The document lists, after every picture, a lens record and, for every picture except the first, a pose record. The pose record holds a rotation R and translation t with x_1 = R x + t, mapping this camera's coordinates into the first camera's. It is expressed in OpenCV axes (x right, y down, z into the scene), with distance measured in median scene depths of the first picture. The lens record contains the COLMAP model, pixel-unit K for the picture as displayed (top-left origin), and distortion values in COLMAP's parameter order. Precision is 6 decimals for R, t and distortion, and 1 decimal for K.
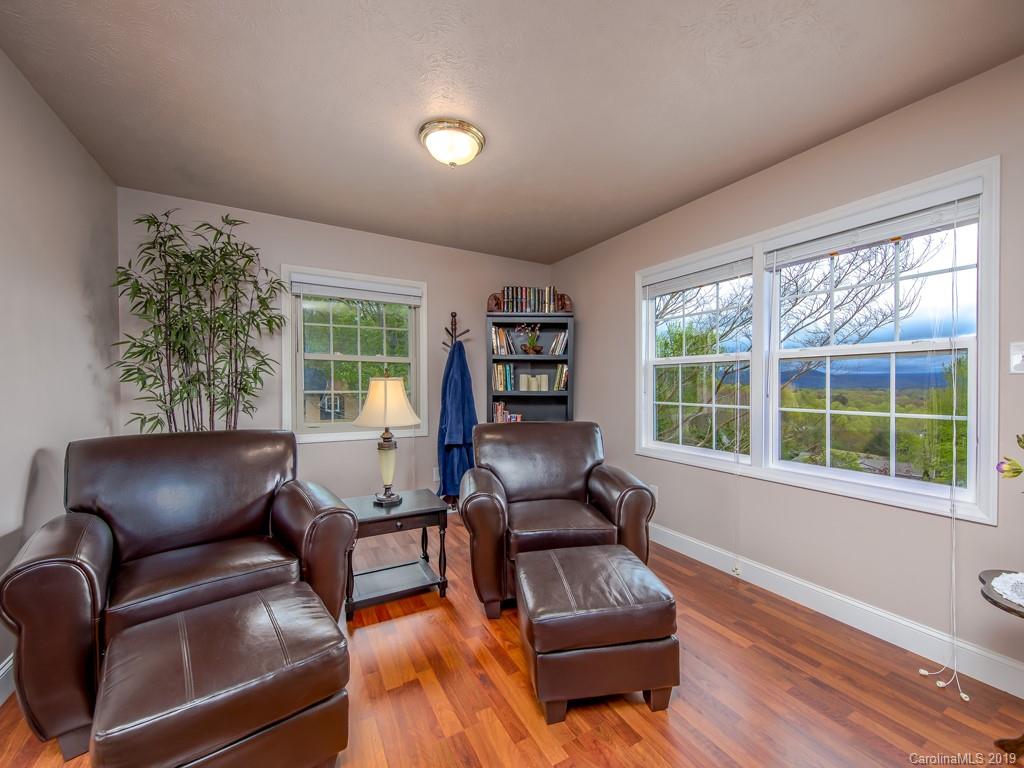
lens RADIAL K [[409.0, 0, 512.1], [0, 409.0, 387.9], [0, 0, 1]] dist [-0.000380, 0.000123]
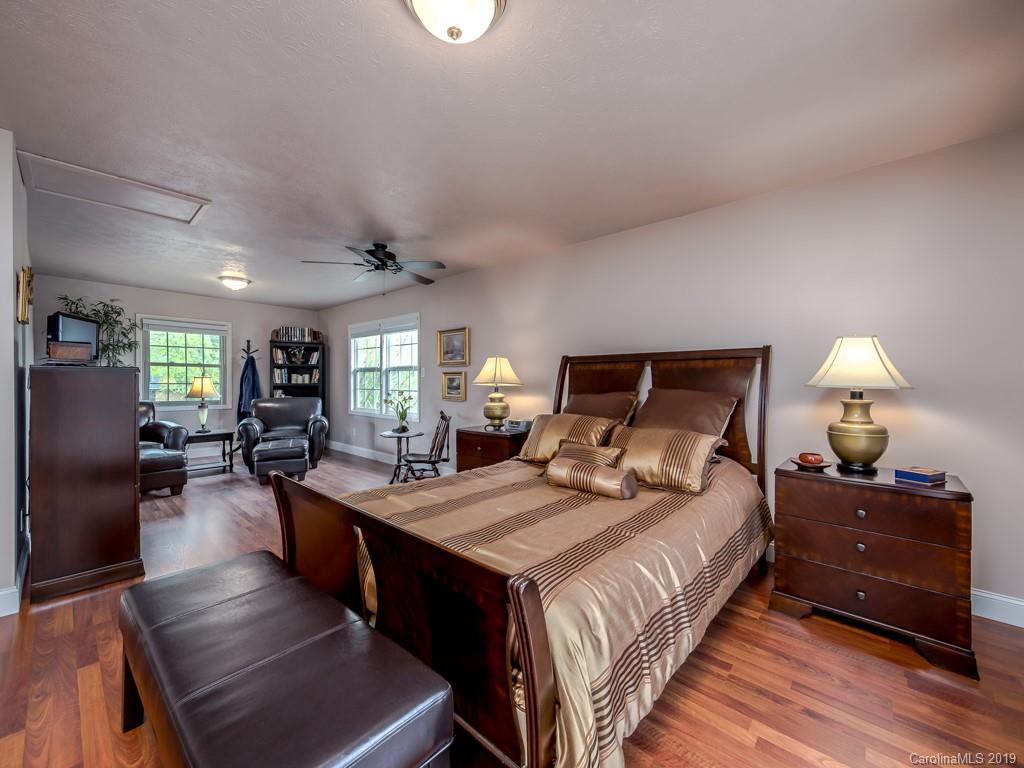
lens RADIAL K [[409.0, 0, 509.9], [0, 409.0, 381.8], [0, 0, 1]] dist [-0.000380, 0.000123]
pose [[0.948067, 0.001141, 0.318069, 0.390529], [-0.000419, 0.999997, -0.002338, 0.005604], [-0.318071, 0.002084, 0.948065, -1.125711]]
